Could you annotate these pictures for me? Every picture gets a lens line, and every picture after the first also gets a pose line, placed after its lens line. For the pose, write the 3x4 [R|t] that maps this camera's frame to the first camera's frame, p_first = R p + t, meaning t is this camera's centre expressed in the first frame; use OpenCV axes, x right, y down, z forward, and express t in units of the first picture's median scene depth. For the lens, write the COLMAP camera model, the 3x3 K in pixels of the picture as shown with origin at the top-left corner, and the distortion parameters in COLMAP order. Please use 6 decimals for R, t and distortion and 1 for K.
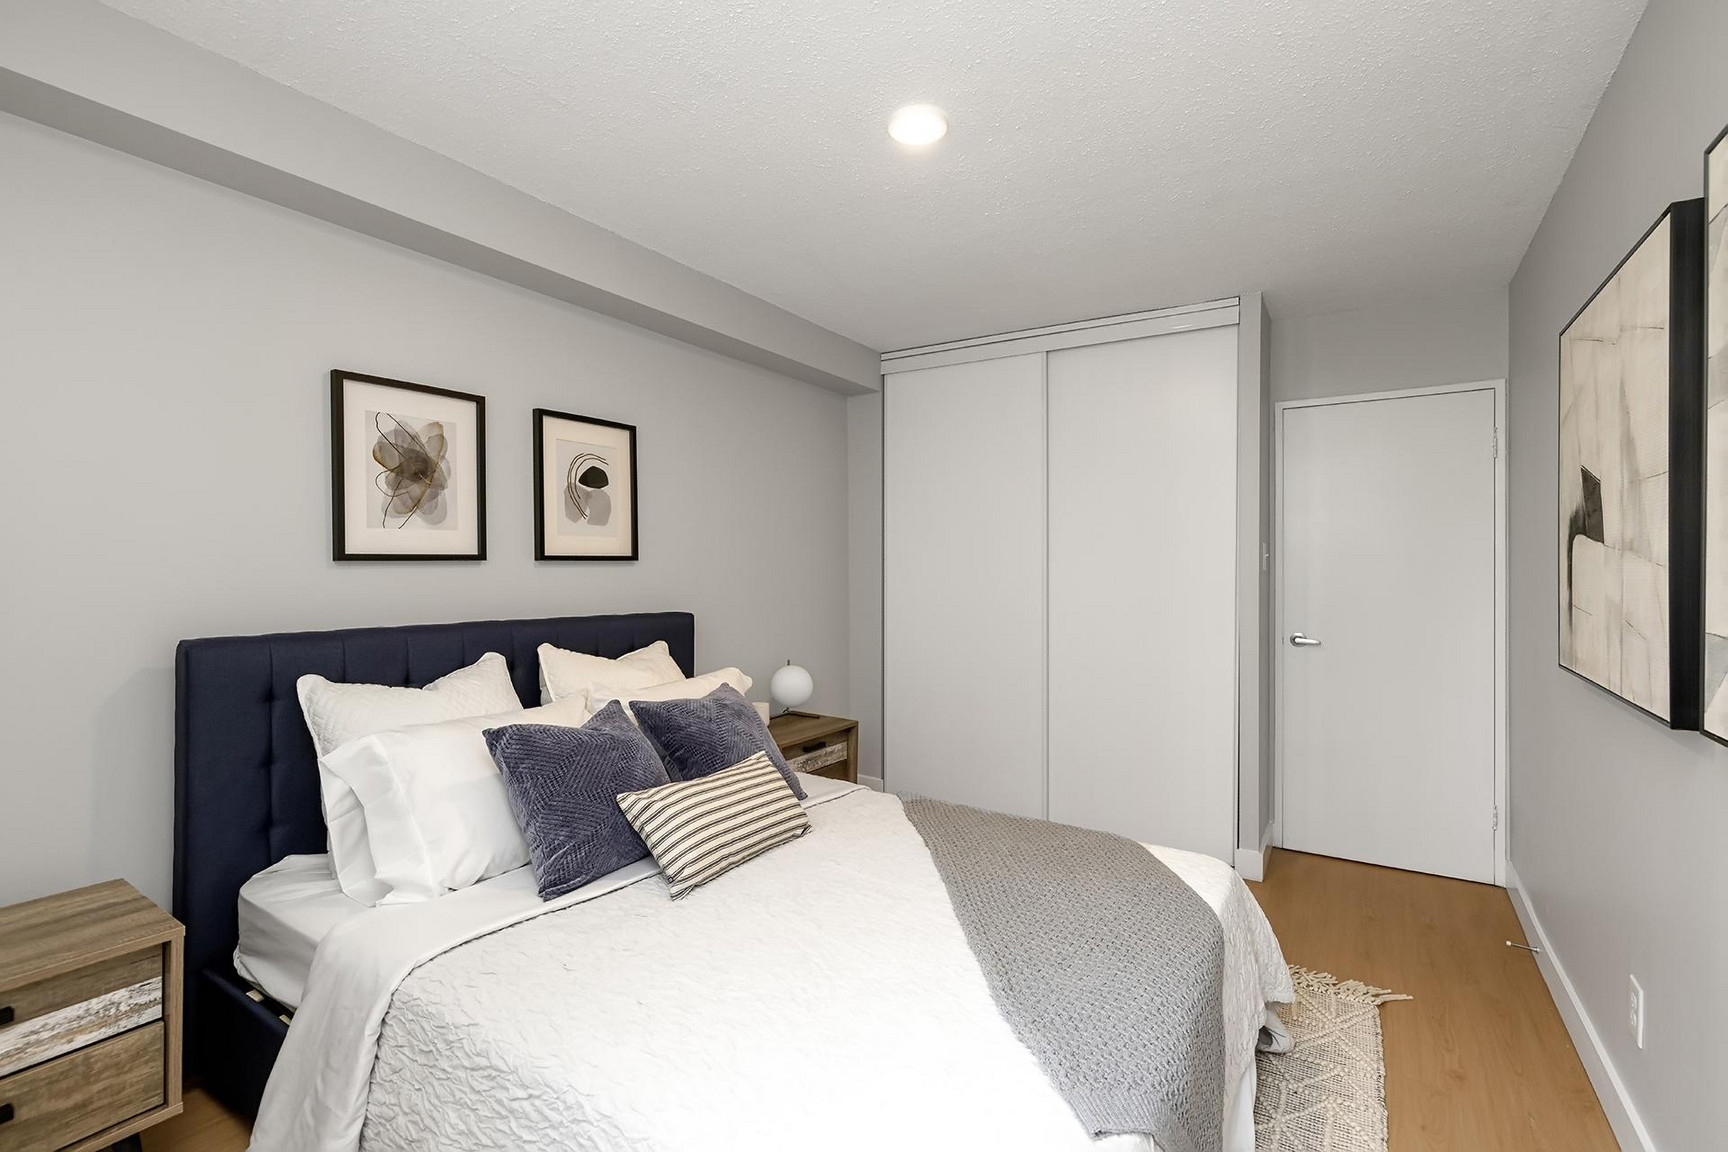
lens RADIAL K [[746.8, 0, 871.5], [0, 746.8, 569.6], [0, 0, 1]] dist [-0.000302, 0.000096]
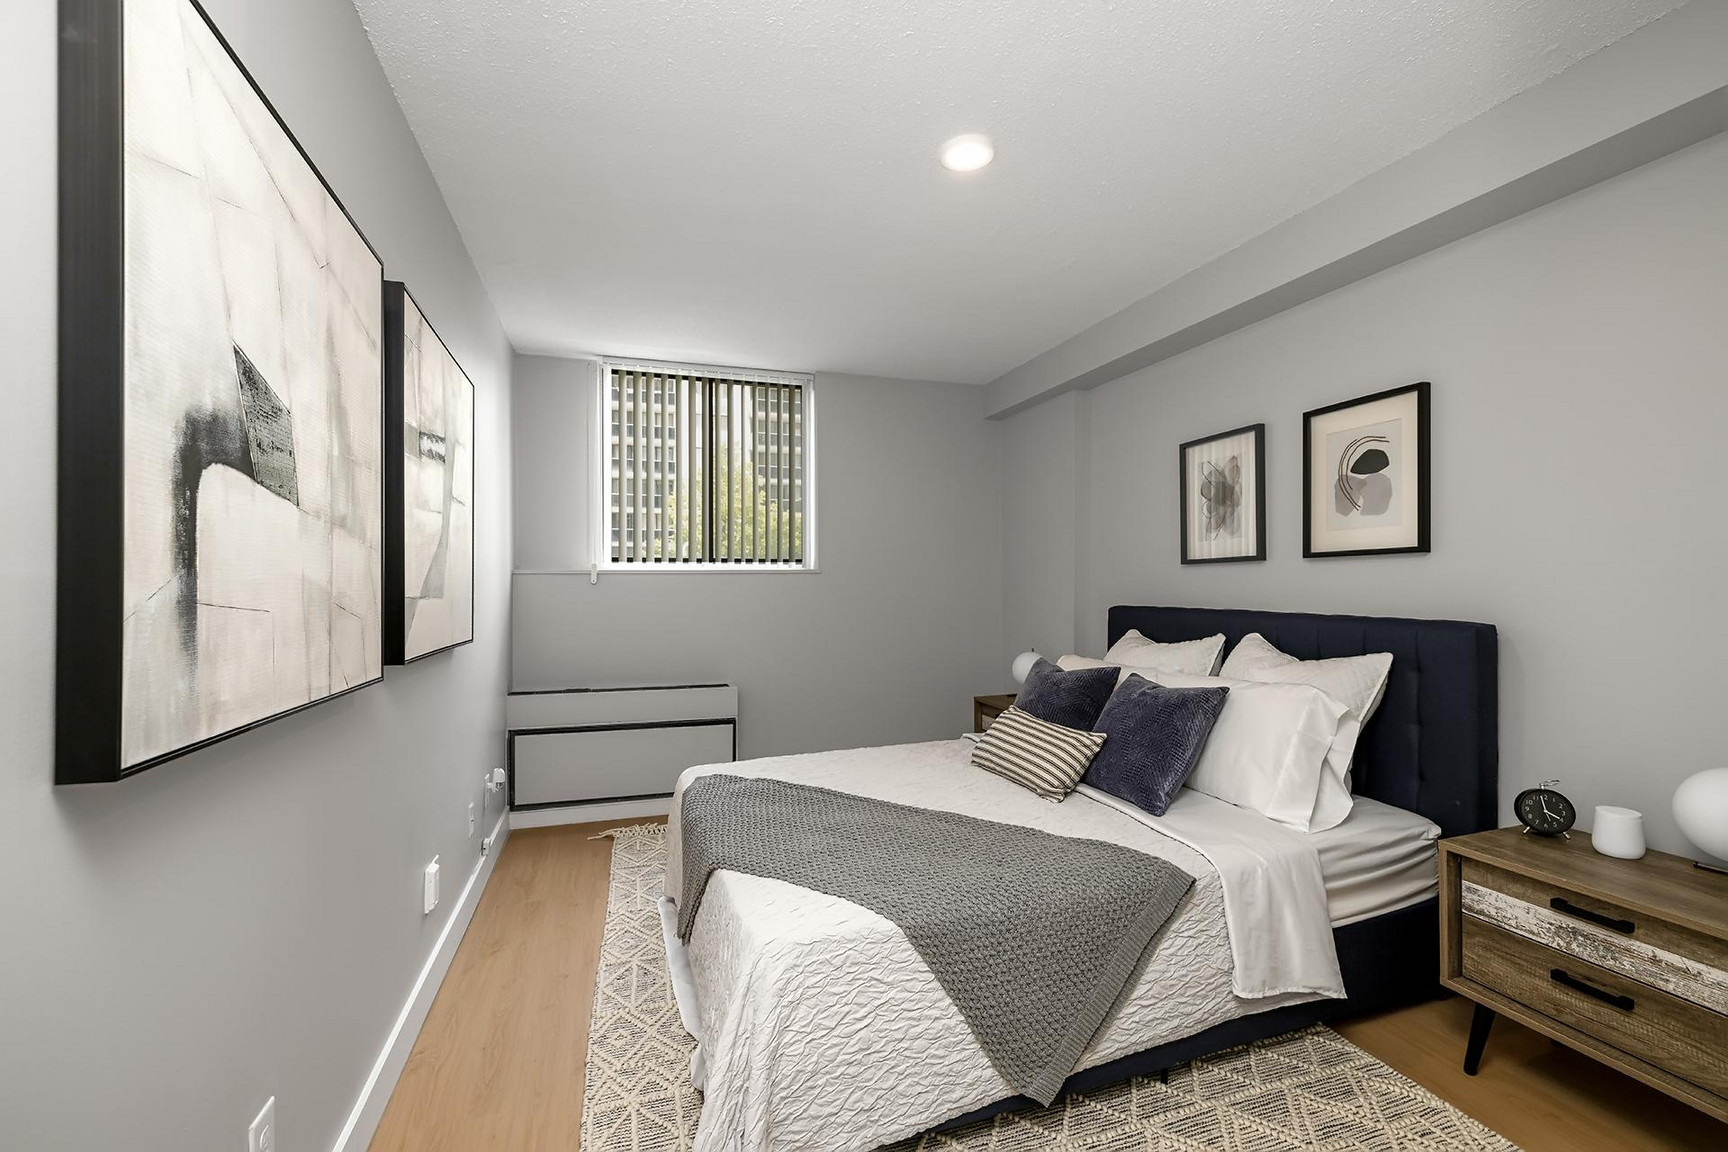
lens RADIAL K [[746.8, 0, 871.5], [0, 746.8, 569.6], [0, 0, 1]] dist [-0.000302, 0.000096]
pose [[-0.610871, -0.015005, -0.791588, 0.746906], [0.001288, 0.999800, -0.019945, 0.024221], [0.791729, -0.013203, -0.610729, 1.146559]]
